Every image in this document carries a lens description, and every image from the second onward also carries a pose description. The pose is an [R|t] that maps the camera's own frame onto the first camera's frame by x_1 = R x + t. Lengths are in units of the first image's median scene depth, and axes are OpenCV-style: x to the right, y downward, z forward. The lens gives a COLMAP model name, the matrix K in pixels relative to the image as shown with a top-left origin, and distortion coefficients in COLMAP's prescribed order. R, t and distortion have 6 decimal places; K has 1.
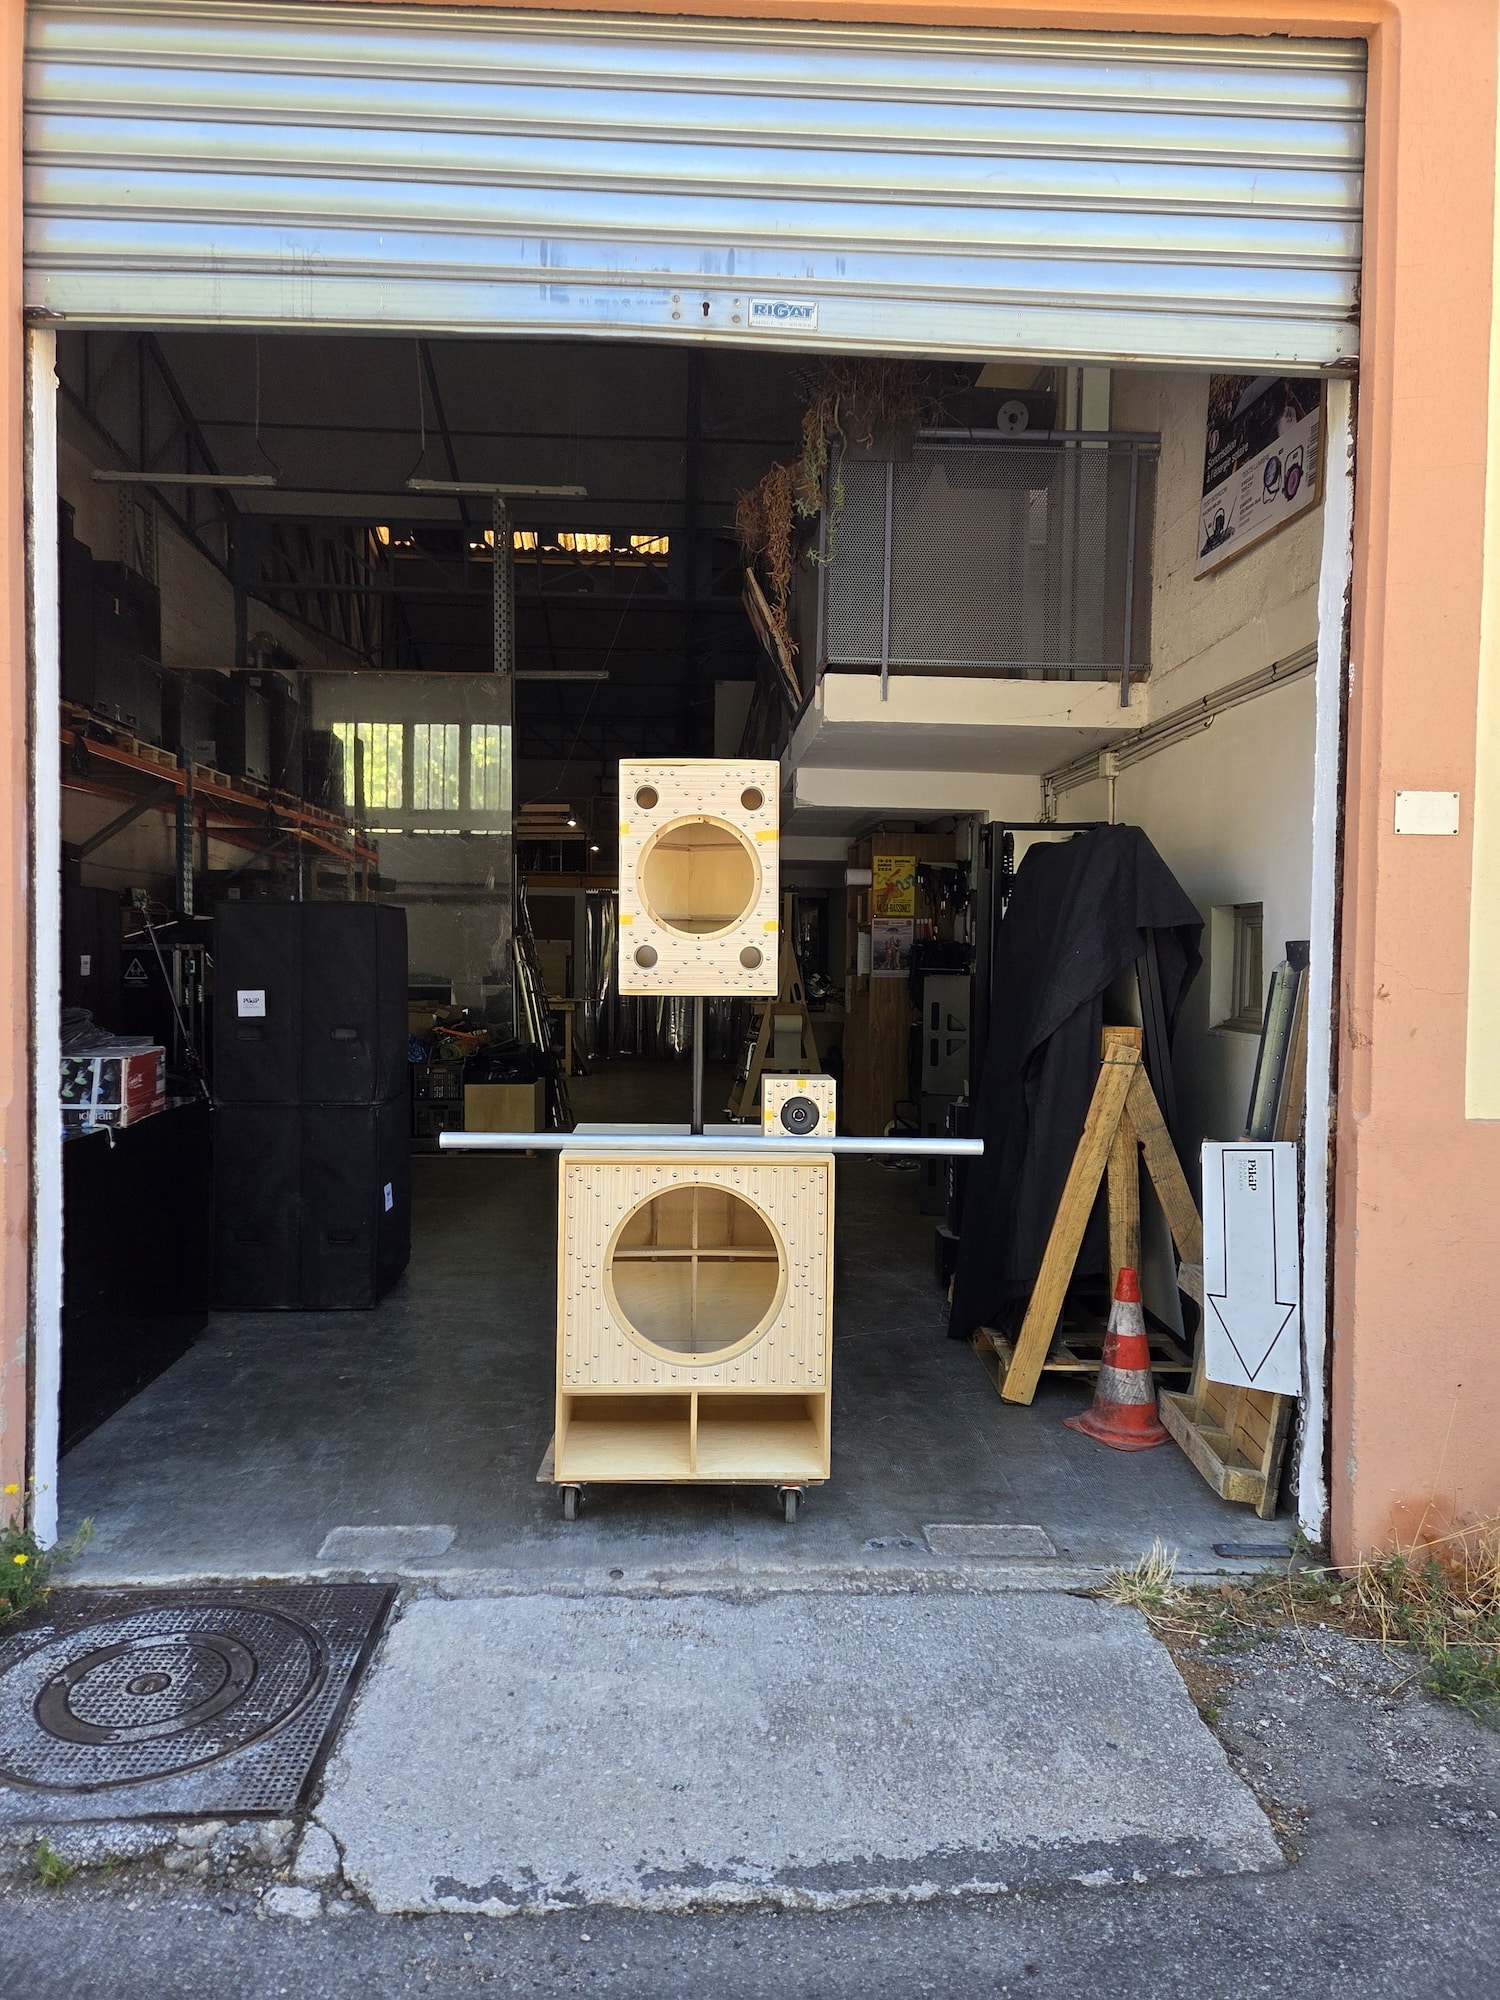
lens RADIAL K [[1344.3, 0, 750.0], [0, 1344.3, 1000.0], [0, 0, 1]] dist [0.001499, 0.000404]
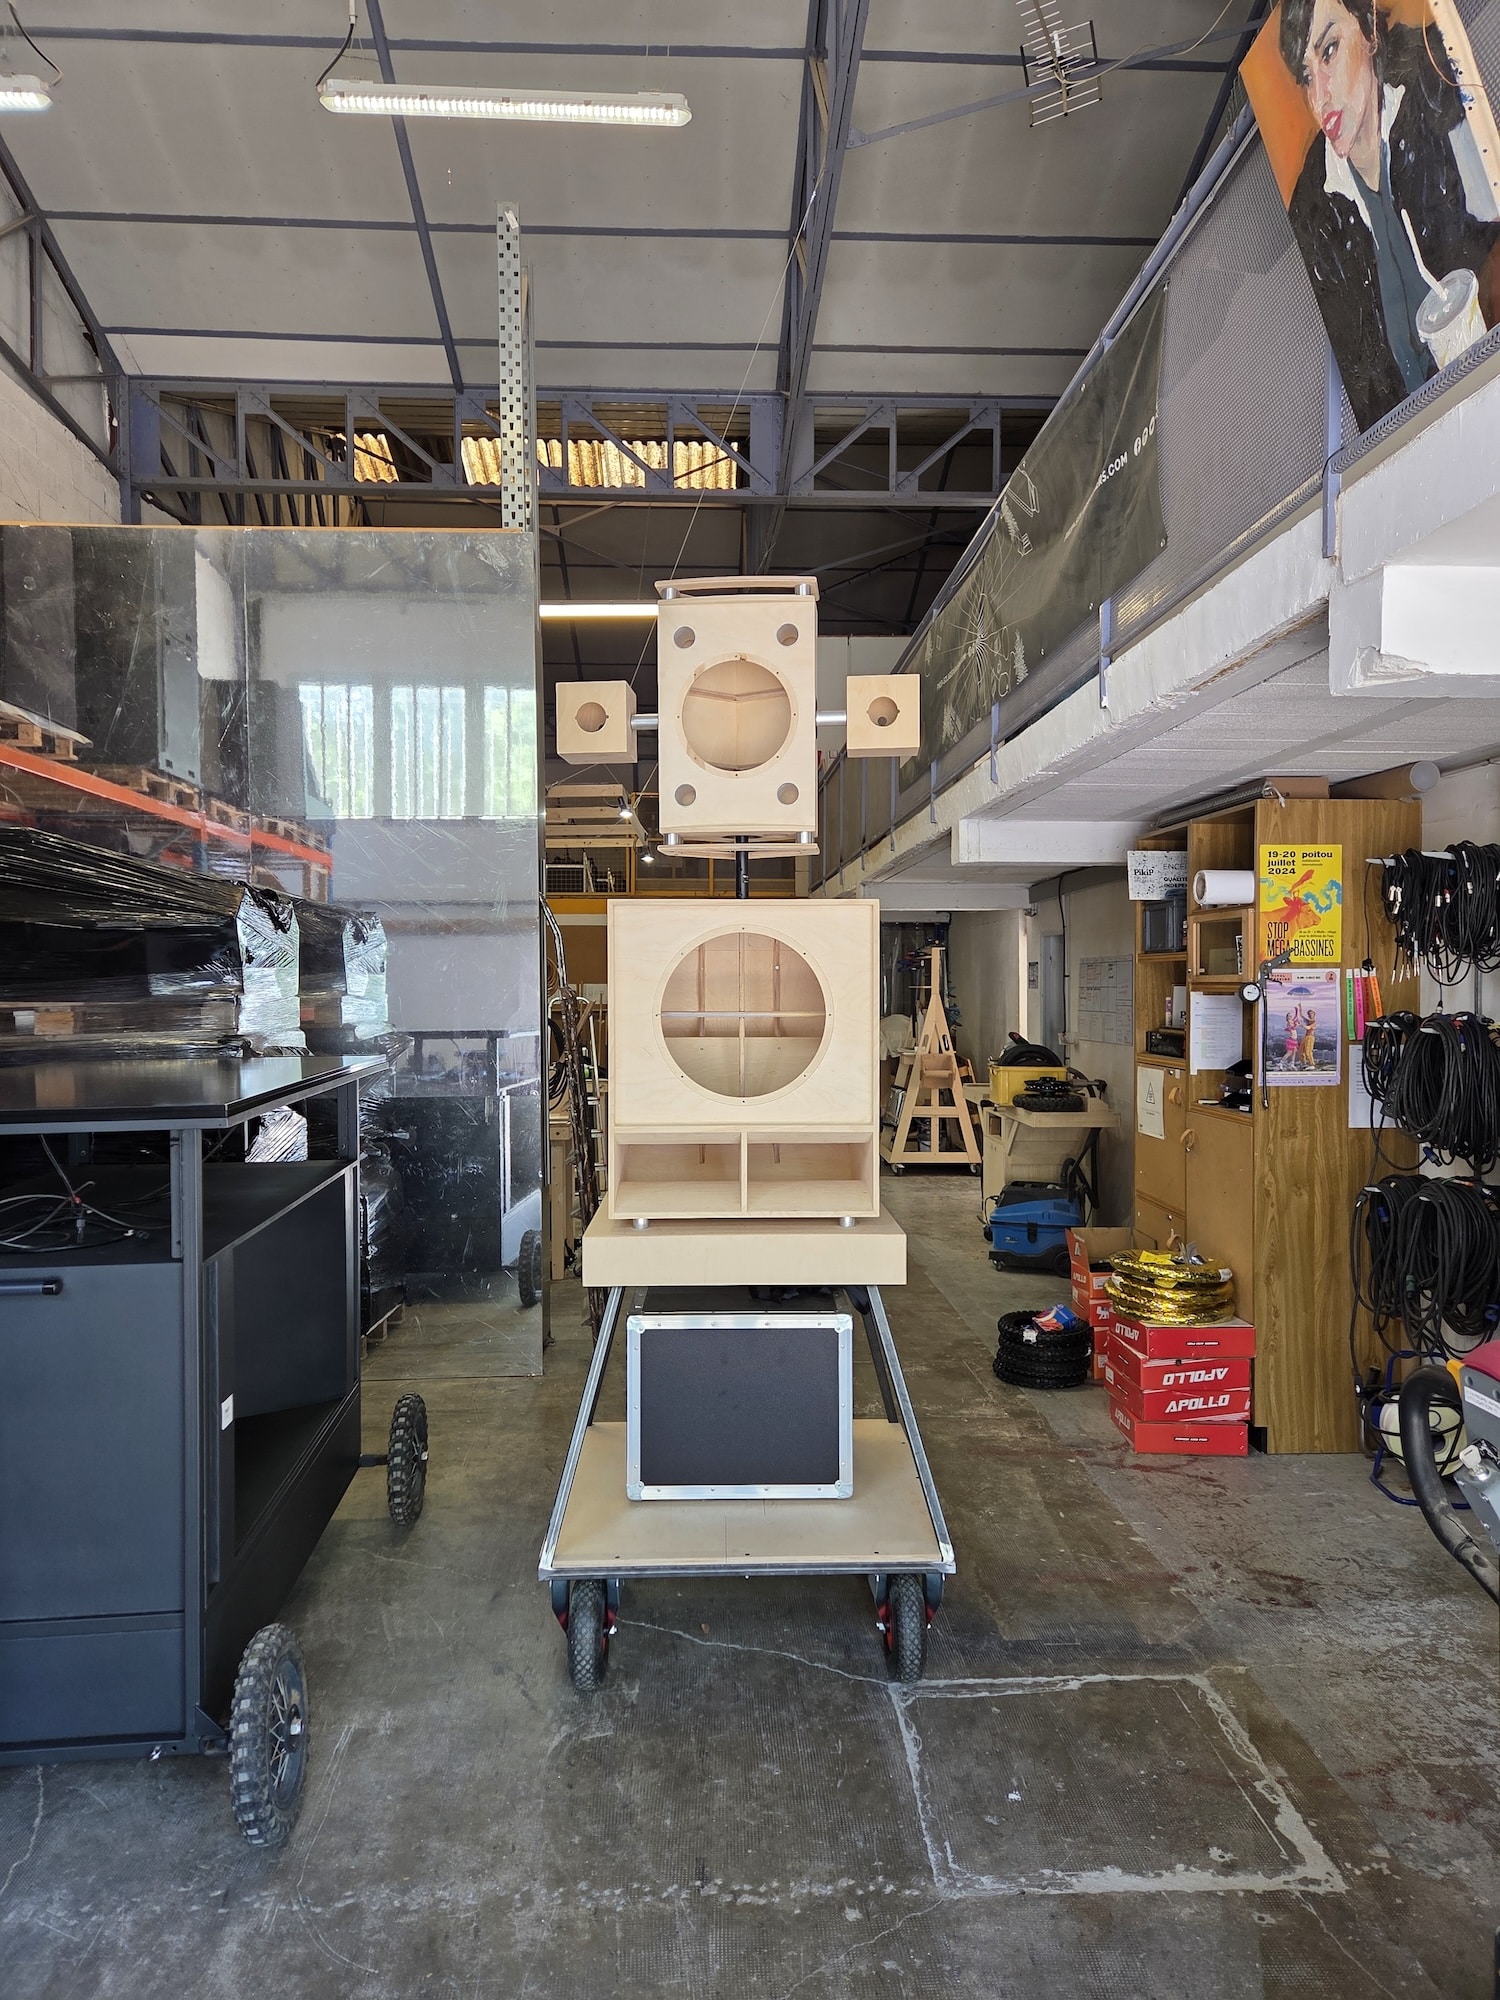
lens RADIAL K [[1344.3, 0, 750.0], [0, 1344.3, 1000.0], [0, 0, 1]] dist [0.001499, 0.000404]
pose [[0.999789, -0.015673, -0.013287, -0.071334], [0.015397, 0.999668, -0.020658, -0.032385], [0.013607, 0.020449, 0.999698, 0.384782]]
